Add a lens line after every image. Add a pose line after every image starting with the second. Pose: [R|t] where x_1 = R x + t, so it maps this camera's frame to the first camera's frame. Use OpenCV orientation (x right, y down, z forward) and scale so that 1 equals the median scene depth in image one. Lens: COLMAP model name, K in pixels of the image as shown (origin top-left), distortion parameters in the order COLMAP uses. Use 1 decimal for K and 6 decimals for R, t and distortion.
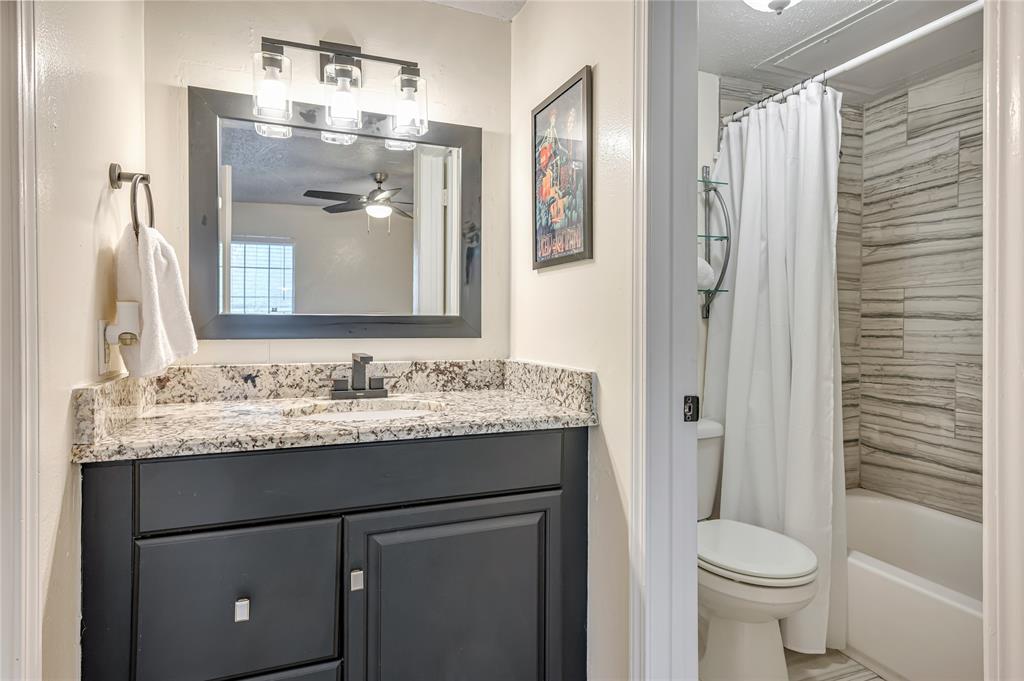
lens RADIAL K [[584.3, 0, 507.2], [0, 584.3, 329.7], [0, 0, 1]] dist [0.009690, 0.000474]
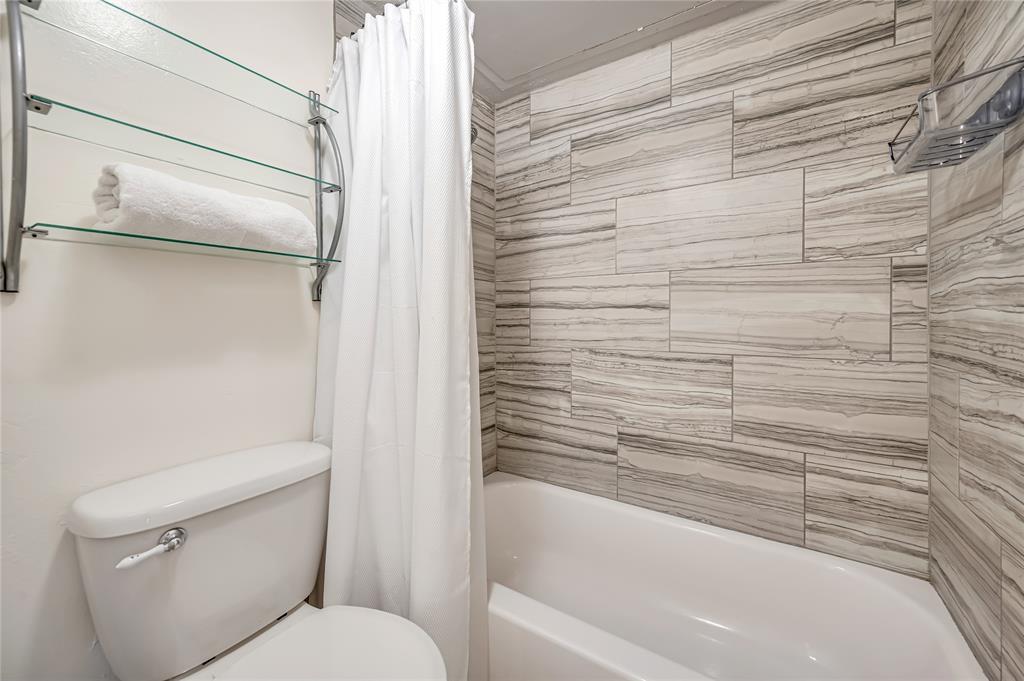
lens RADIAL K [[404.8, 0, 521.5], [0, 404.8, 338.7], [0, 0, 1]] dist [-0.002362, 0.000408]
pose [[0.815351, -0.025131, 0.578422, 0.237257], [0.010596, 0.999538, 0.028491, 0.014910], [-0.578870, -0.017101, 0.815240, 0.410014]]
